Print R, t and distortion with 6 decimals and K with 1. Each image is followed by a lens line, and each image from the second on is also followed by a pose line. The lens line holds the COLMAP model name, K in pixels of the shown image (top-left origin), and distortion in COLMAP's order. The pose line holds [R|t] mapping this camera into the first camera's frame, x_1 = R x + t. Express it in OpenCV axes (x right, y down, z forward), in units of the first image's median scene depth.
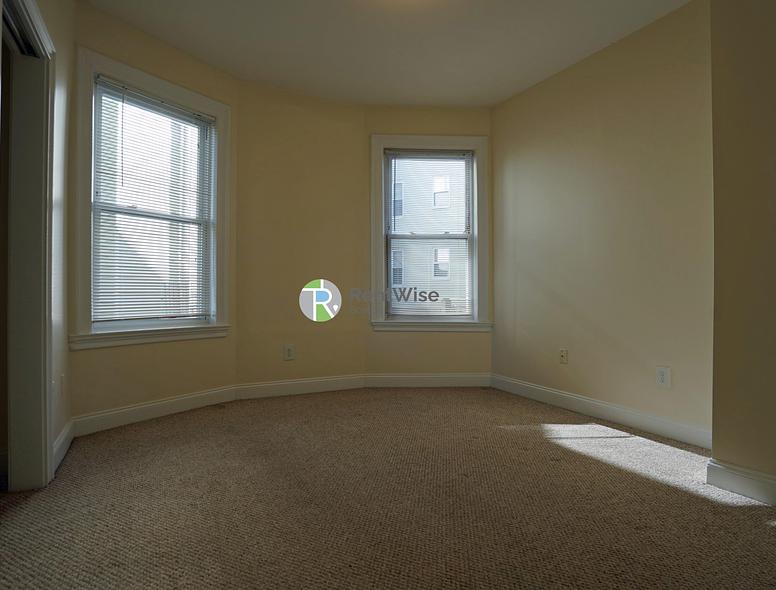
lens RADIAL K [[409.7, 0, 408.7], [0, 409.7, 297.4], [0, 0, 1]] dist [-0.053720, 0.028130]
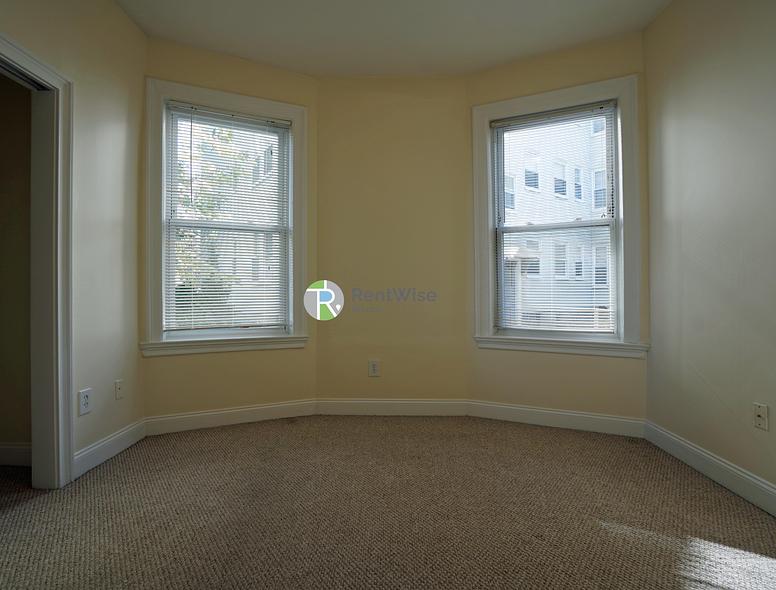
lens RADIAL K [[409.7, 0, 408.7], [0, 409.7, 297.4], [0, 0, 1]] dist [-0.053720, 0.028130]
pose [[0.873566, 0.000442, -0.486705, 0.210453], [-0.001351, 0.999998, -0.001516, -0.019112], [0.486703, 0.001982, 0.873565, 0.251602]]
